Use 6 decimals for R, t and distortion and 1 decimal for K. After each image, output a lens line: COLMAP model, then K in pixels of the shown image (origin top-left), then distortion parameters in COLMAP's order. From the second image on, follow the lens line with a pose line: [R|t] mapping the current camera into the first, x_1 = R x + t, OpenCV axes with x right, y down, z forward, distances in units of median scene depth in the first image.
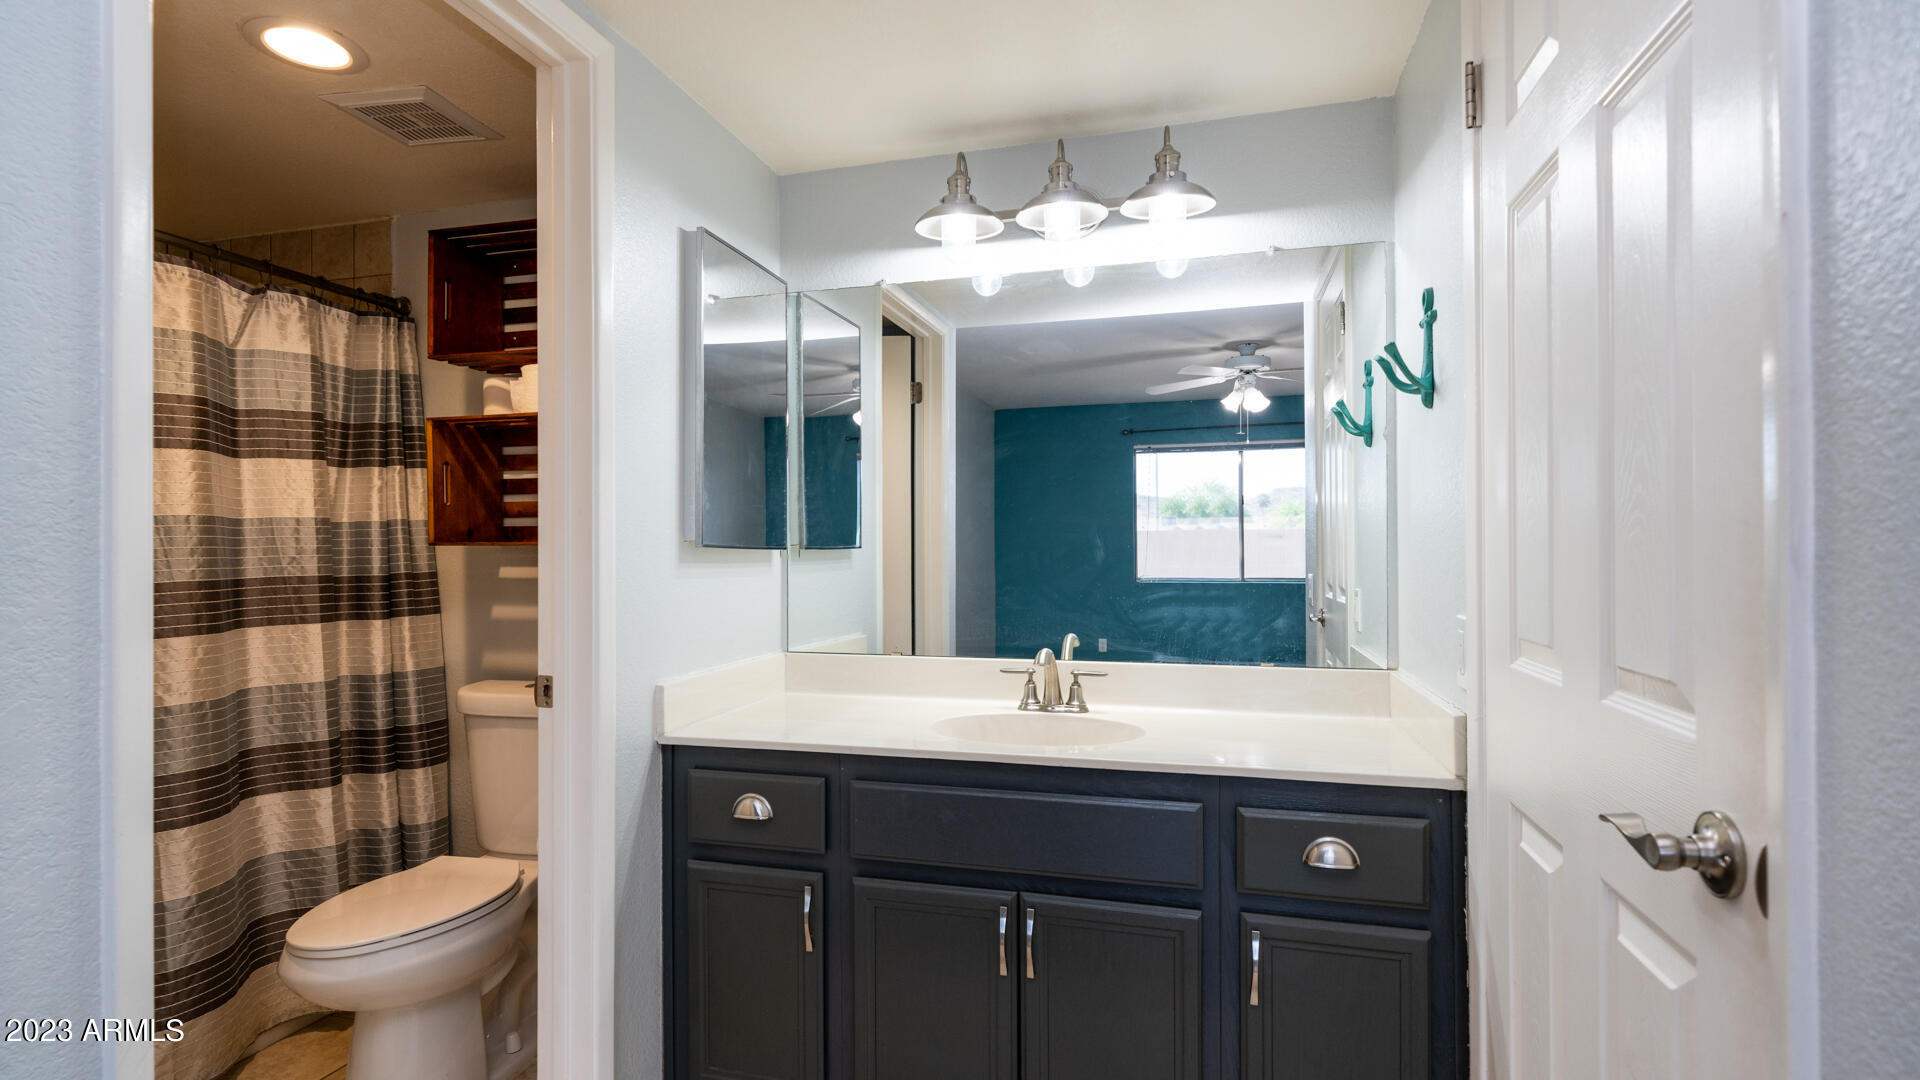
lens RADIAL K [[940.2, 0, 959.8], [0, 940.2, 550.3], [0, 0, 1]] dist [-0.000784, -0.000030]
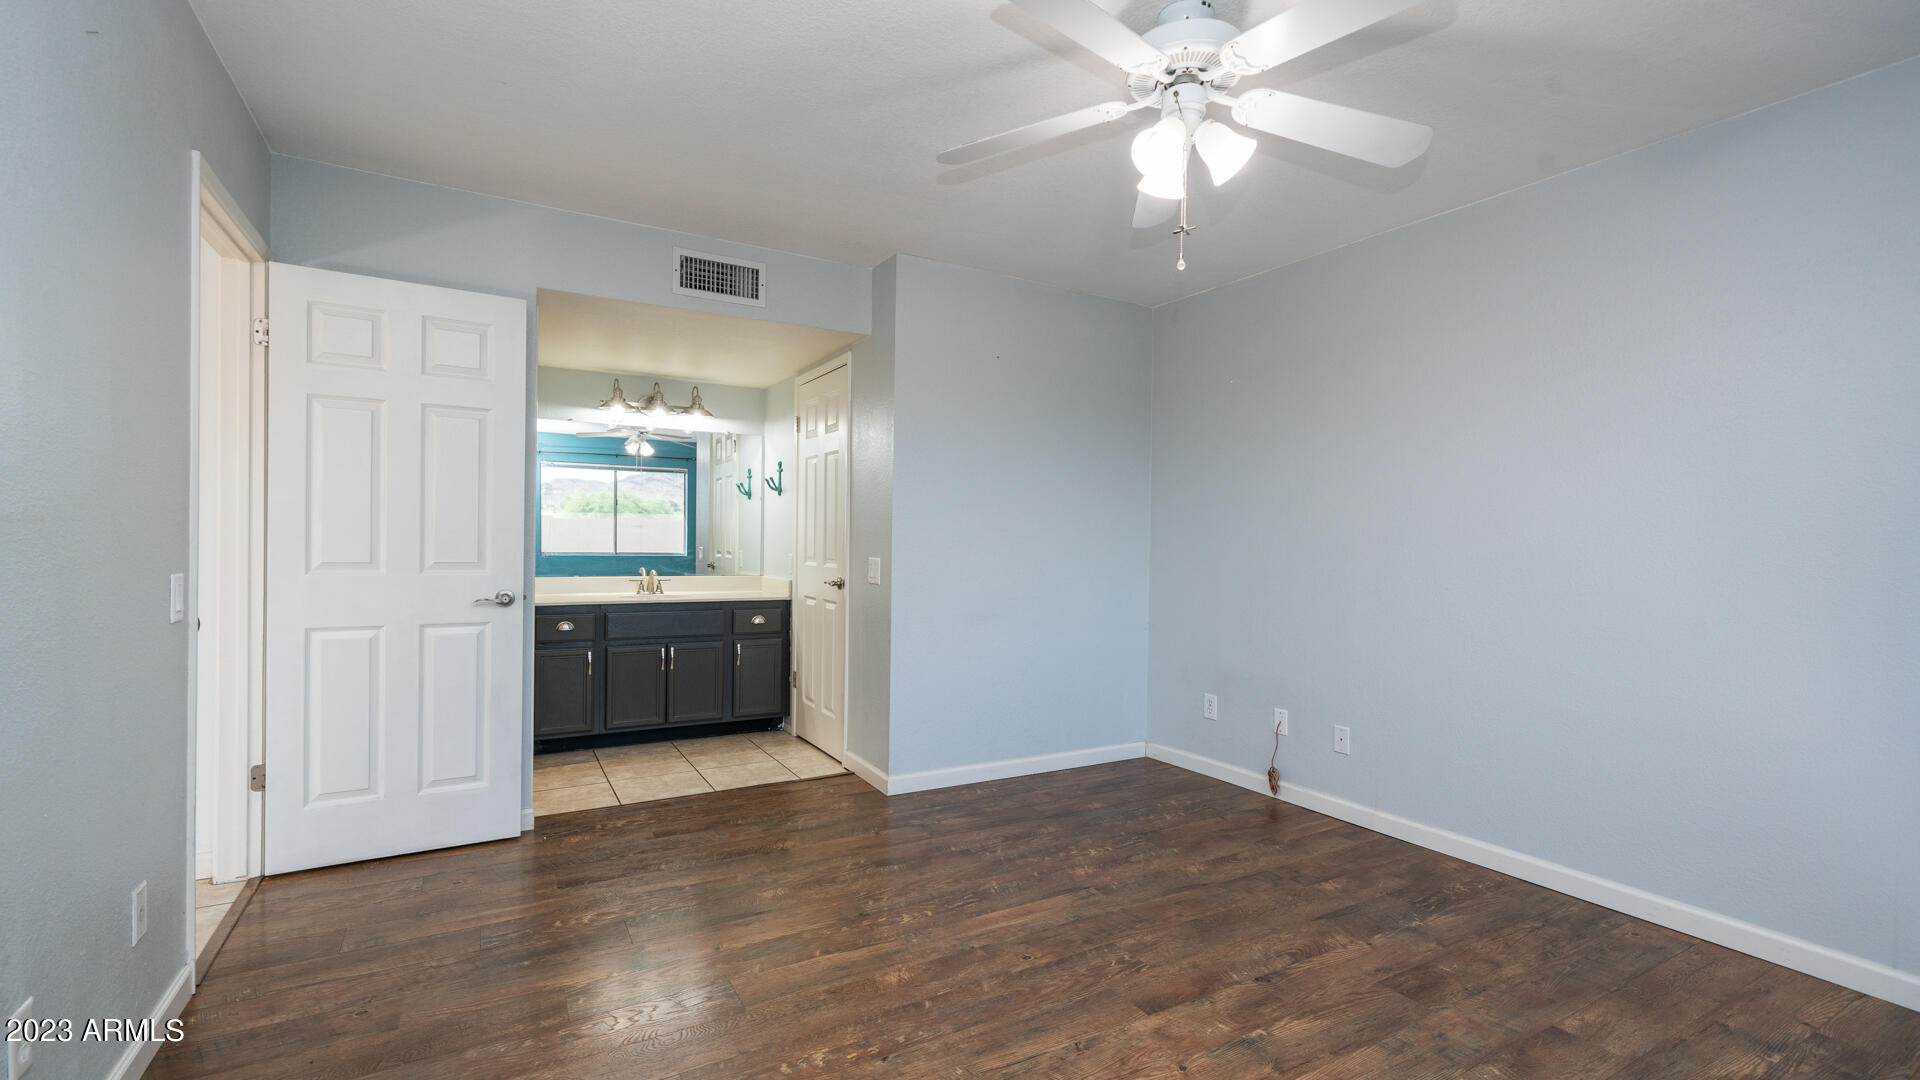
lens RADIAL K [[830.0, 0, 947.3], [0, 830.0, 547.9], [0, 0, 1]] dist [0.001842, 0.000673]
pose [[0.713613, 0.005542, 0.700518, -1.301564], [-0.016683, 0.999820, 0.009085, 0.002914], [-0.700342, -0.018170, 0.713577, -1.752909]]
